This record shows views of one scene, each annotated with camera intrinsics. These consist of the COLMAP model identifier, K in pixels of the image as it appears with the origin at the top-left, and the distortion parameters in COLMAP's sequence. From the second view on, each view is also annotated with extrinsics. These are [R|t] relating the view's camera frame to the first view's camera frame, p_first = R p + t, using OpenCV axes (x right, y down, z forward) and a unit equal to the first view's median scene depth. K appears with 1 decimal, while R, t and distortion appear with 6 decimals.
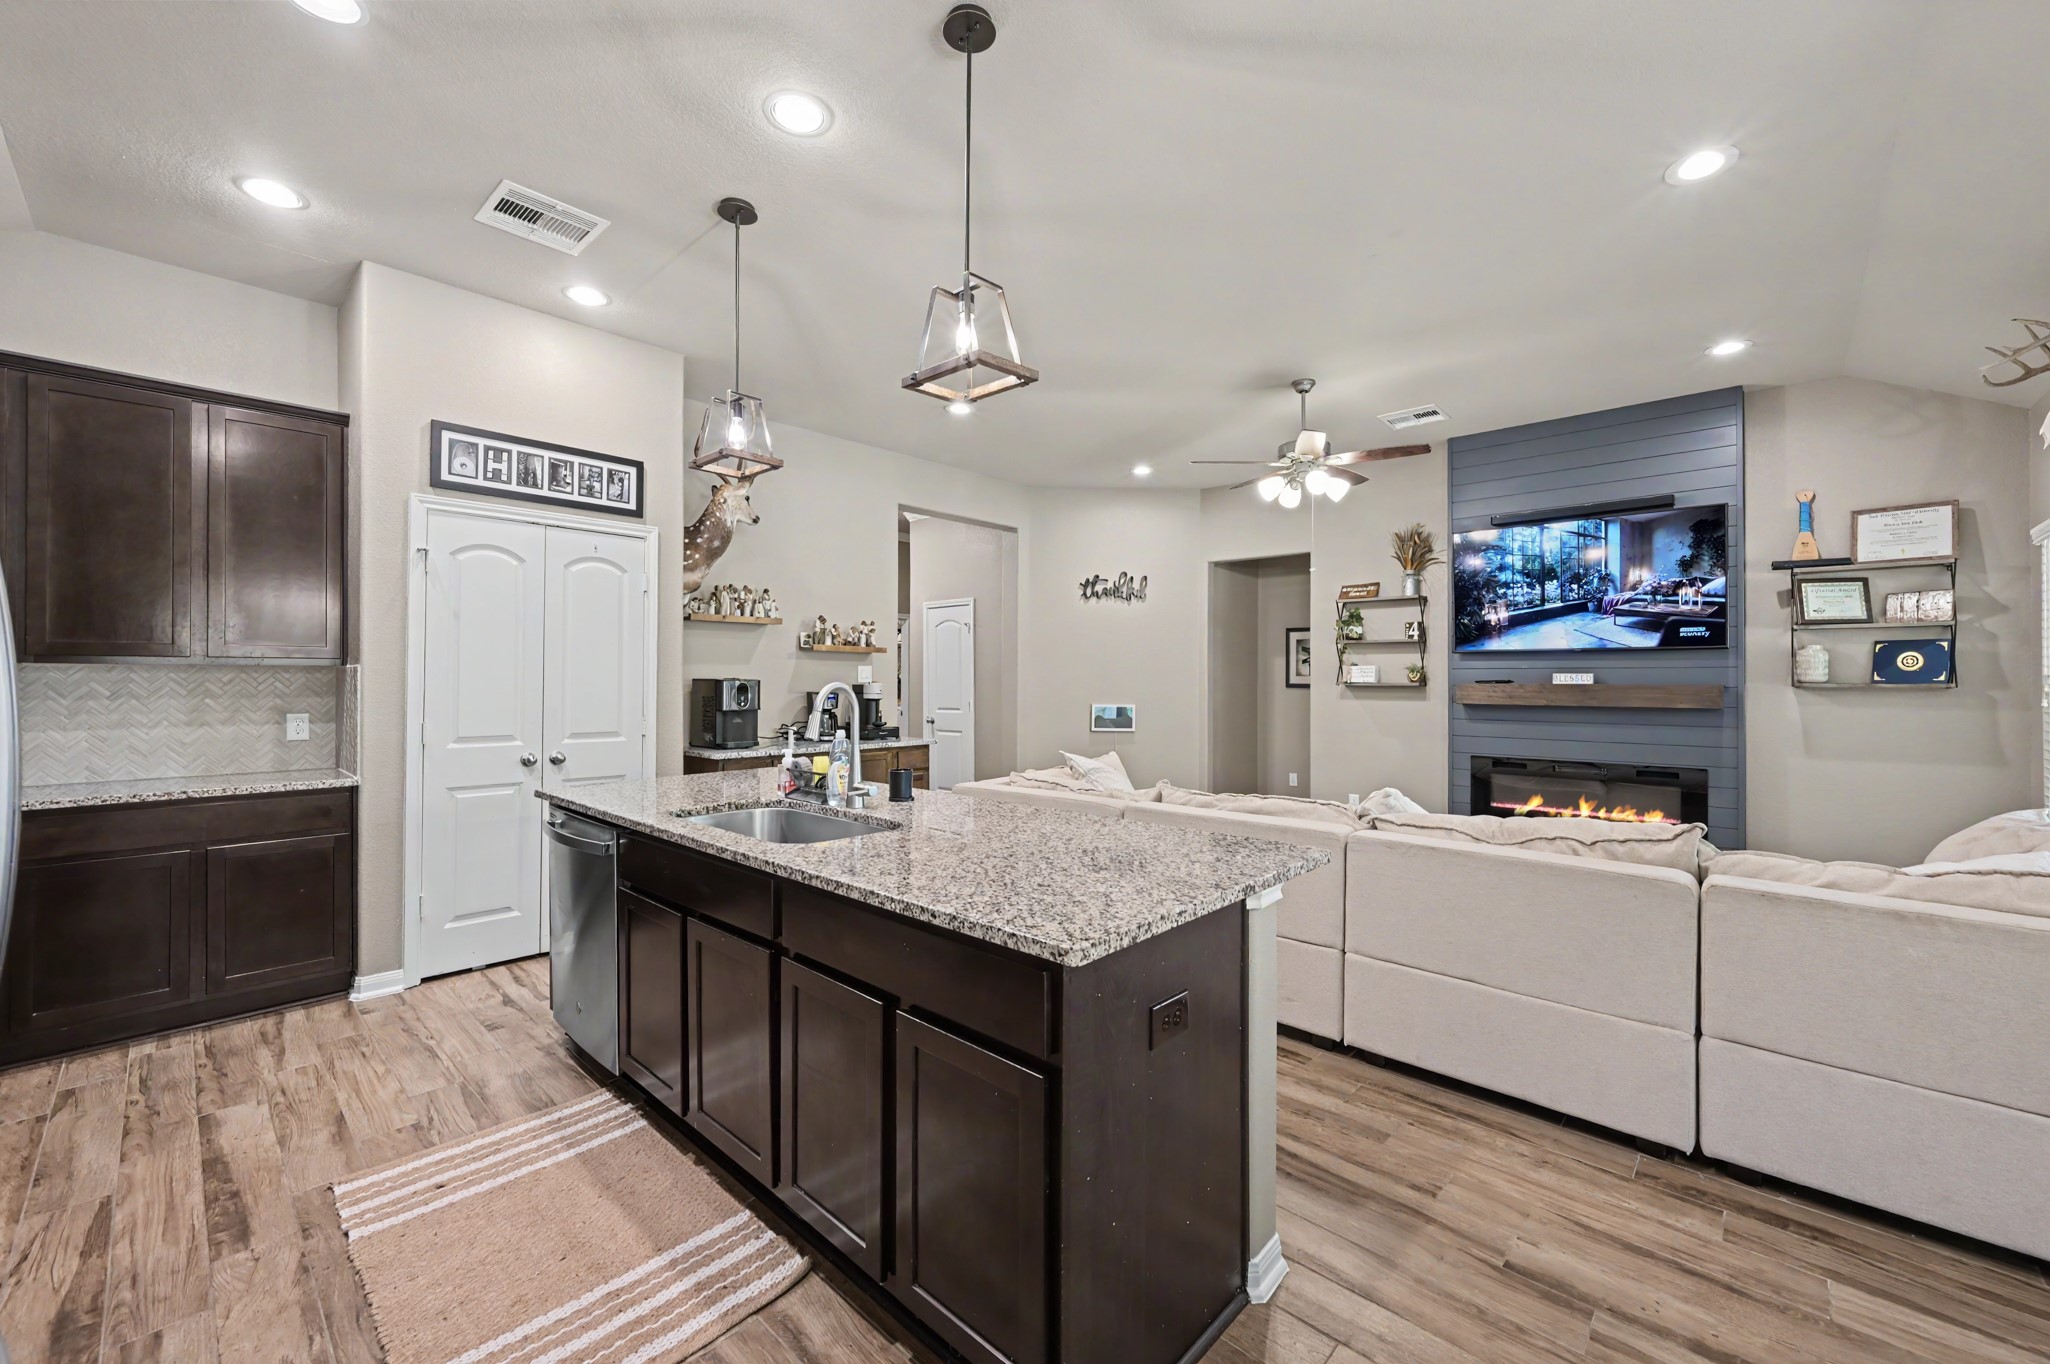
lens RADIAL K [[811.4, 0, 1026.4], [0, 811.4, 672.9], [0, 0, 1]] dist [-0.001366, -0.000576]
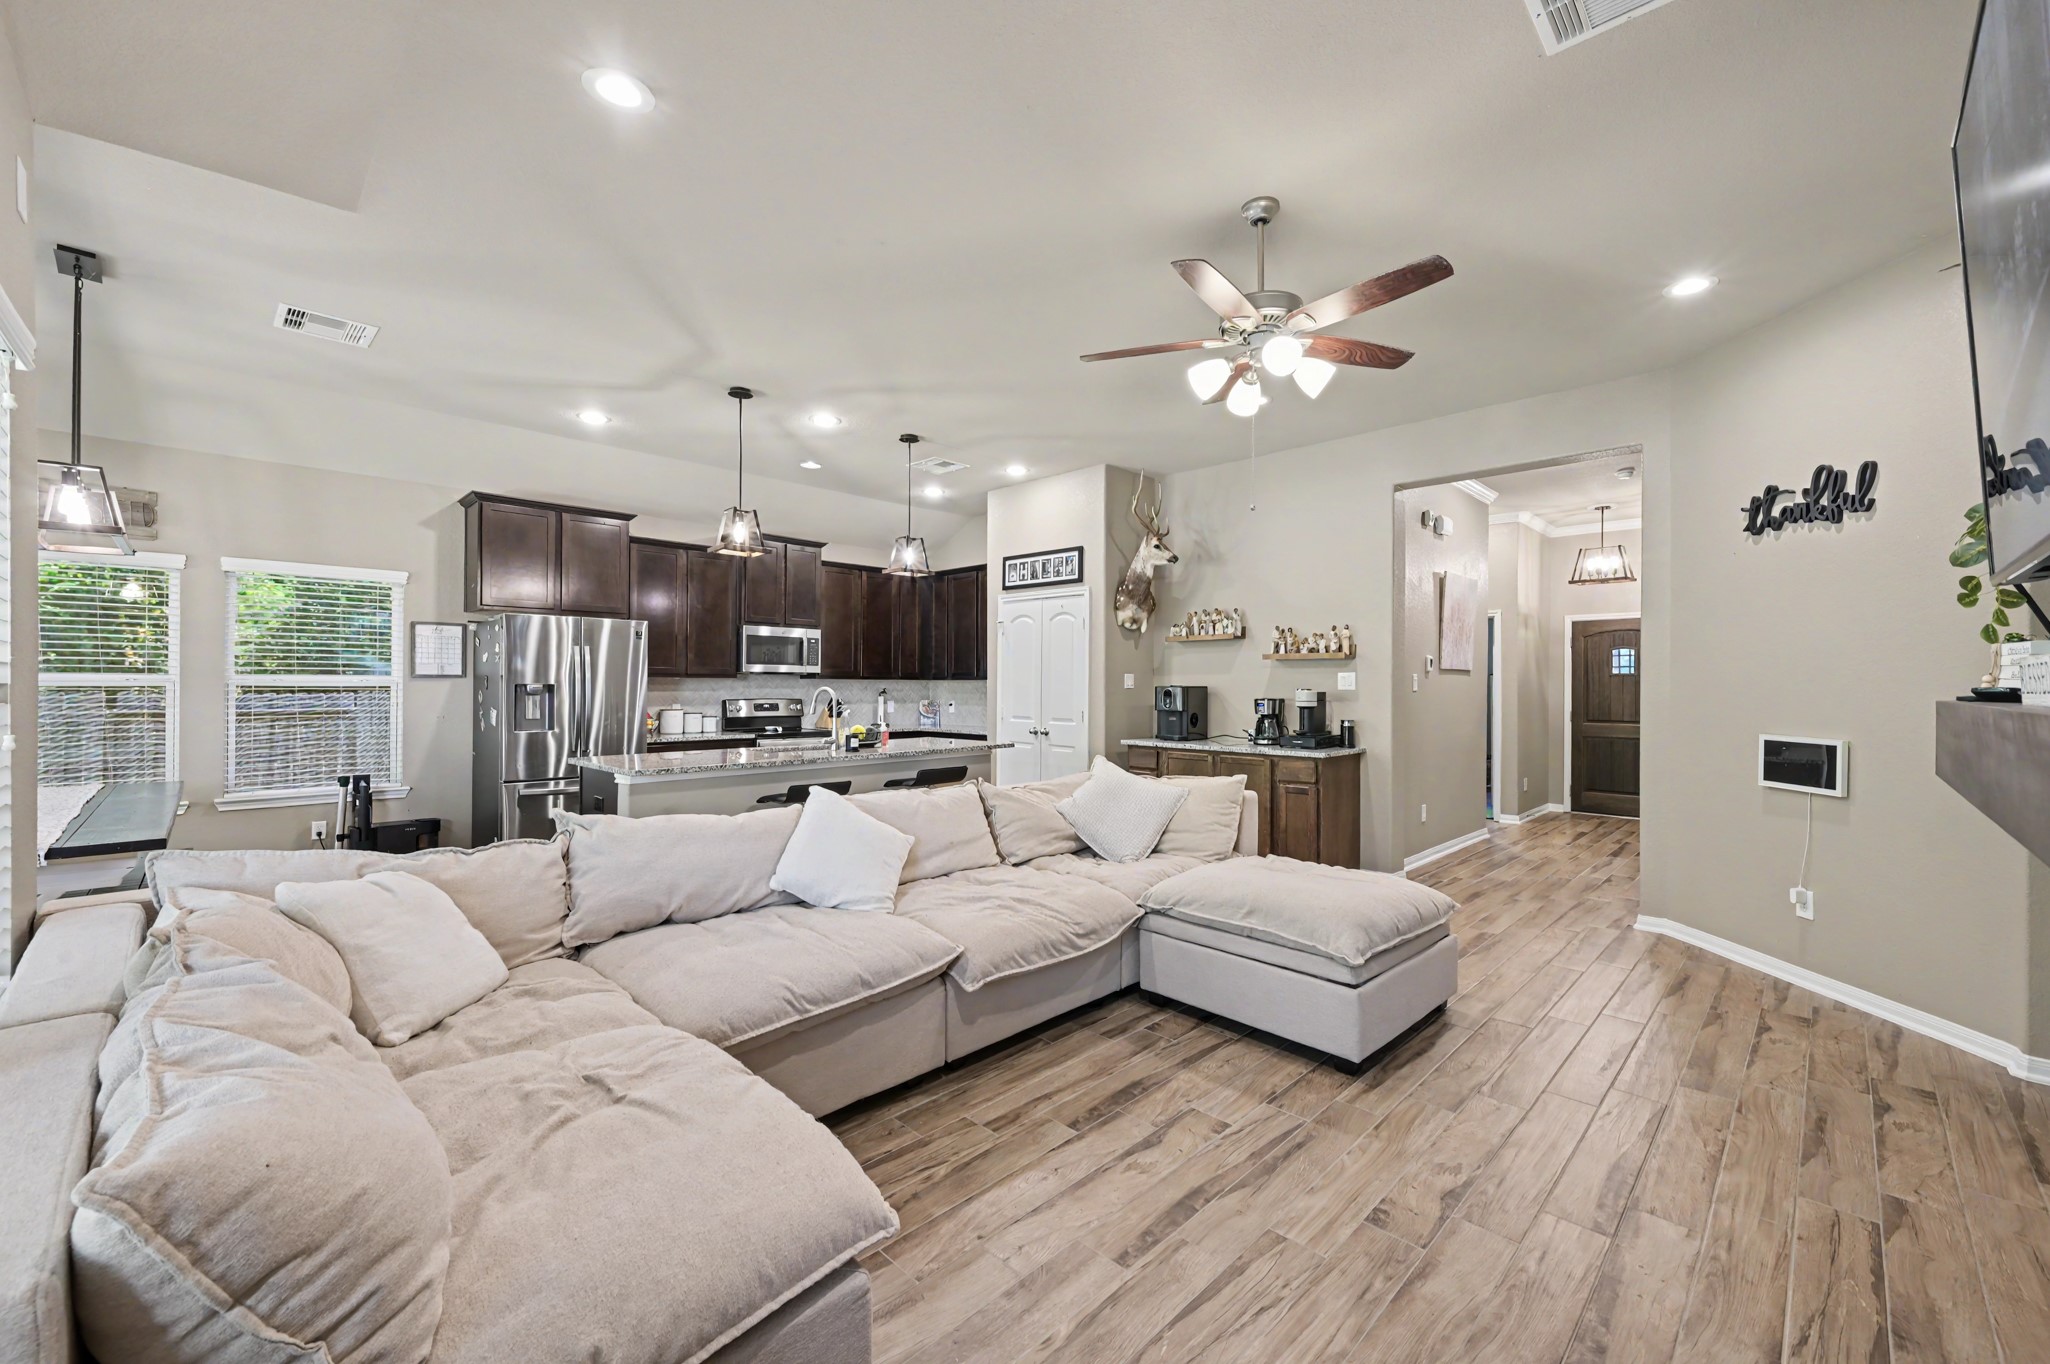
lens RADIAL K [[811.4, 0, 1023.4], [0, 811.4, 681.3], [0, 0, 1]] dist [-0.001366, -0.000576]
pose [[-0.030264, -0.006385, -0.999522, 0.936920], [0.007473, 0.999950, -0.006614, 0.007044], [0.999514, -0.007669, -0.030215, 0.811542]]
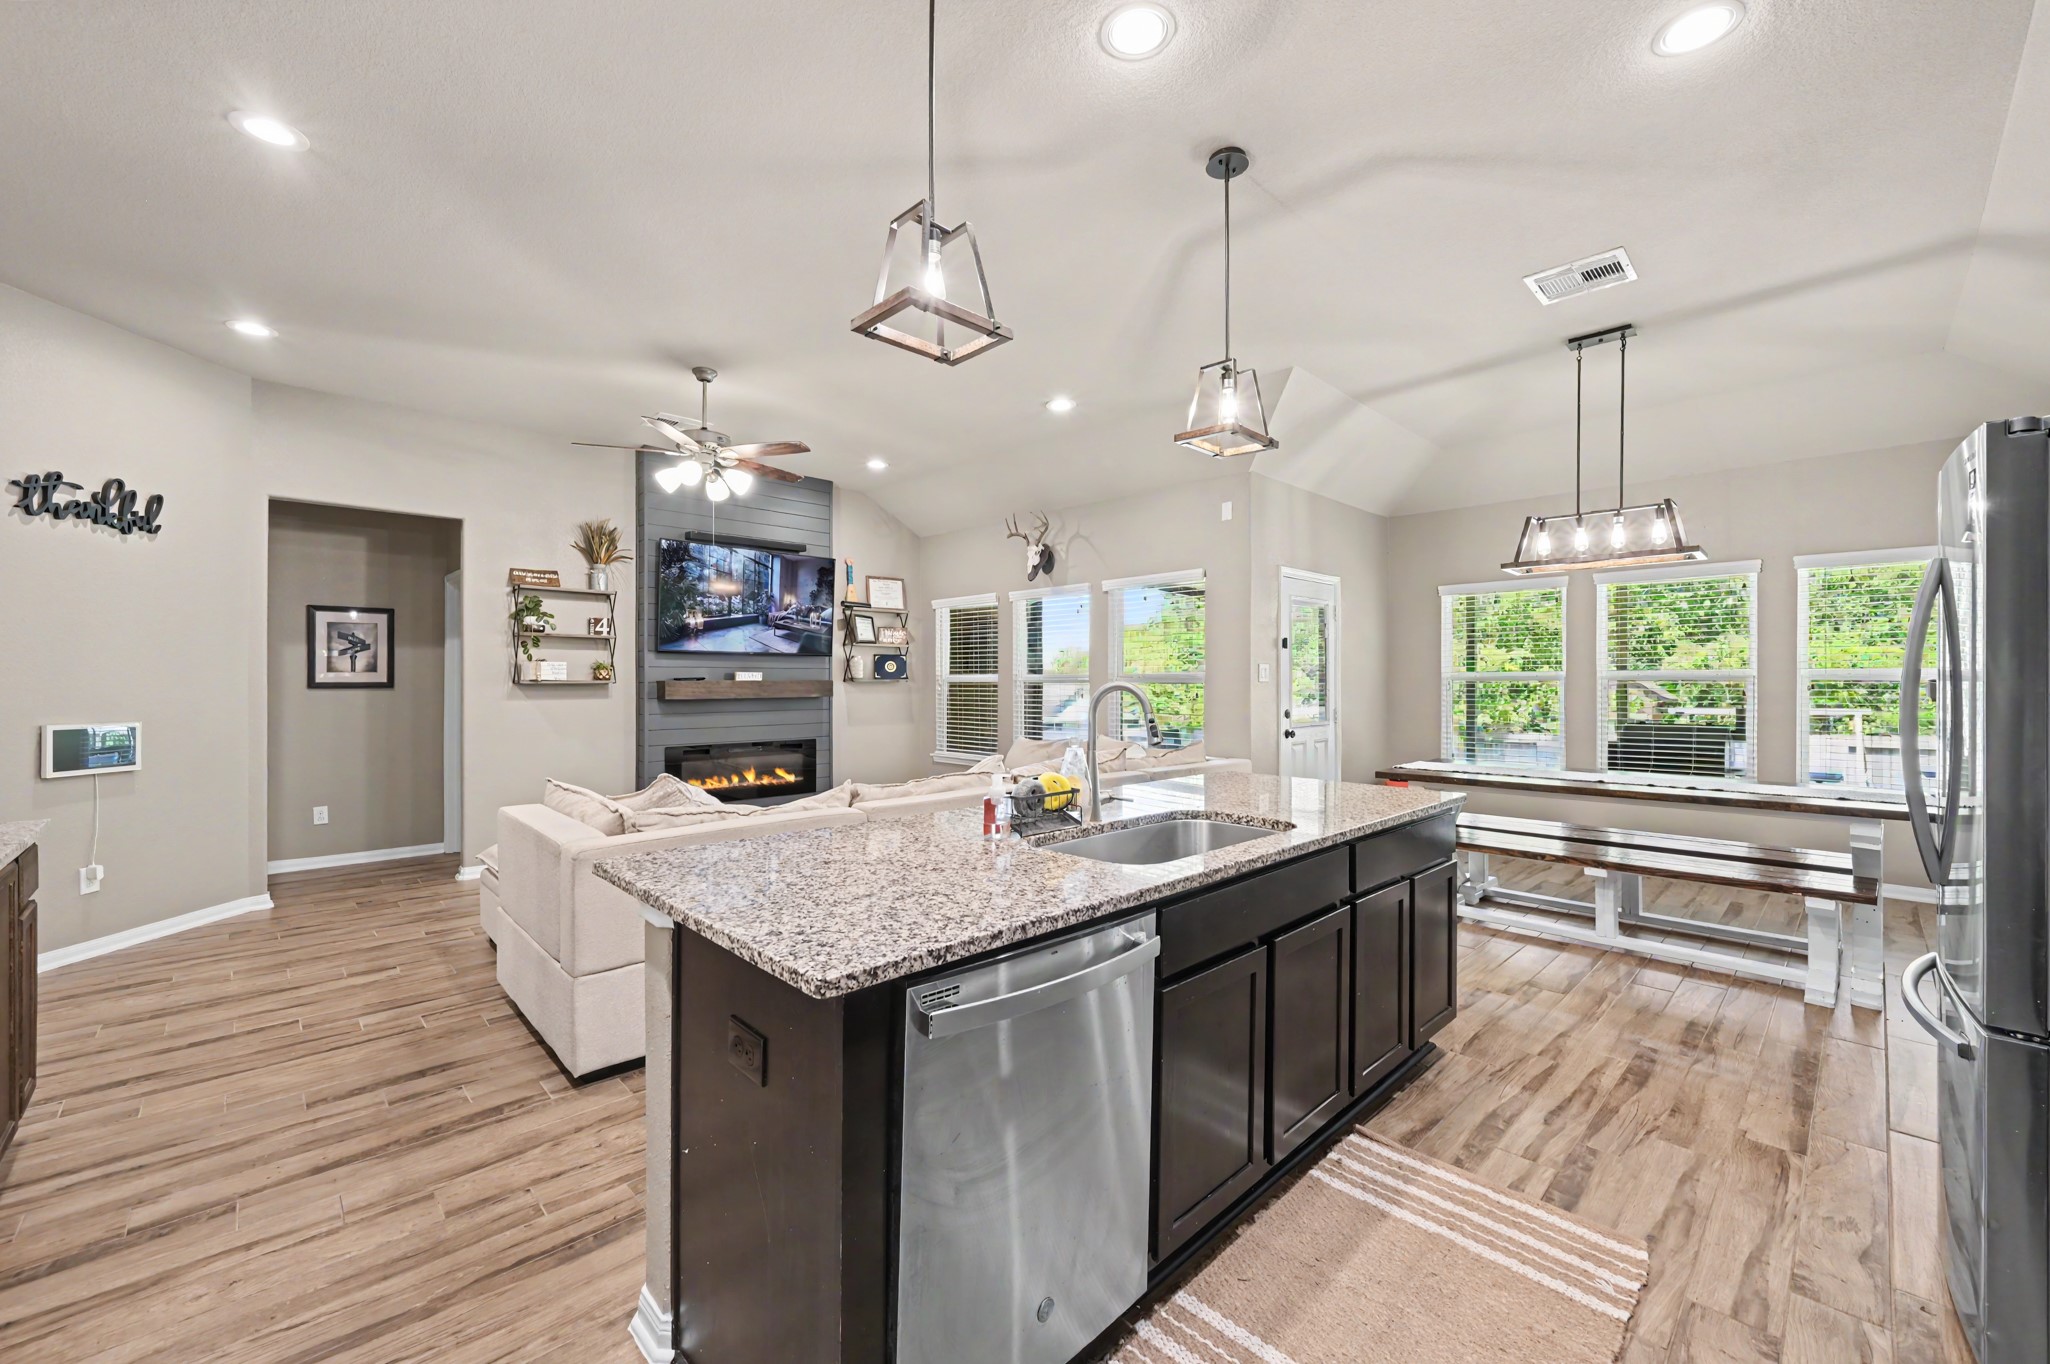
lens RADIAL K [[811.4, 0, 1024.8], [0, 811.4, 682.0], [0, 0, 1]] dist [-0.001366, -0.000576]
pose [[0.050917, -0.007461, 0.998675, -0.593466], [-0.010561, 0.999912, 0.008009, 0.001915], [-0.998647, -0.010955, 0.050834, 0.549020]]
